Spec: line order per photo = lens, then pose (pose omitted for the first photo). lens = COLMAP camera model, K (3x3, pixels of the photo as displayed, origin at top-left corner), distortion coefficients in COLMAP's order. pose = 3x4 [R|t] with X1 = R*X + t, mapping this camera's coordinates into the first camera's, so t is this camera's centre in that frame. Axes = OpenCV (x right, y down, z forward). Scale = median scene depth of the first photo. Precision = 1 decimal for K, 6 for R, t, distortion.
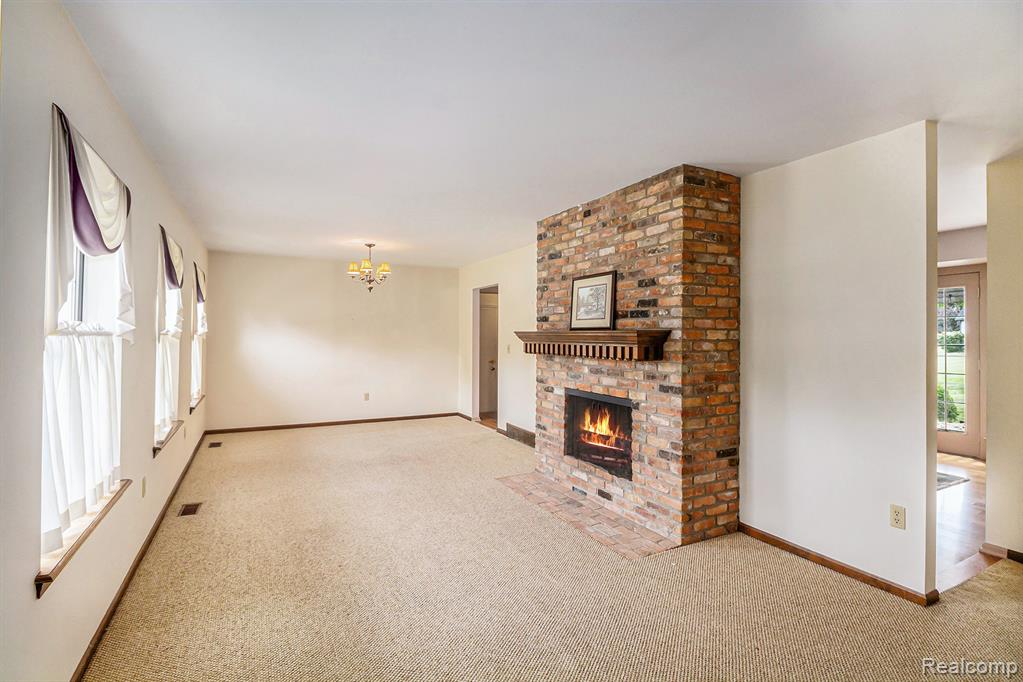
lens RADIAL K [[491.1, 0, 492.8], [0, 491.1, 303.0], [0, 0, 1]] dist [-0.000036, -0.011628]
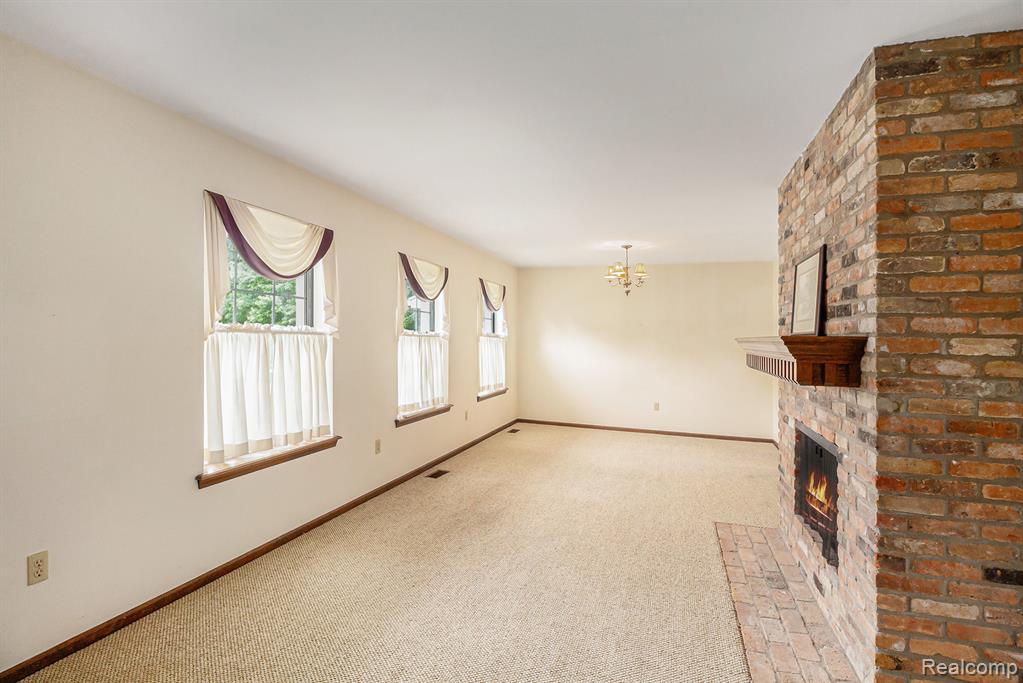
lens RADIAL K [[491.1, 0, 491.1], [0, 491.1, 317.1], [0, 0, 1]] dist [-0.000036, -0.011628]
pose [[0.690430, -0.016678, -0.723207, 0.470530], [0.026314, 0.999652, 0.002068, 0.018686], [0.722921, -0.020458, 0.690628, 0.268610]]
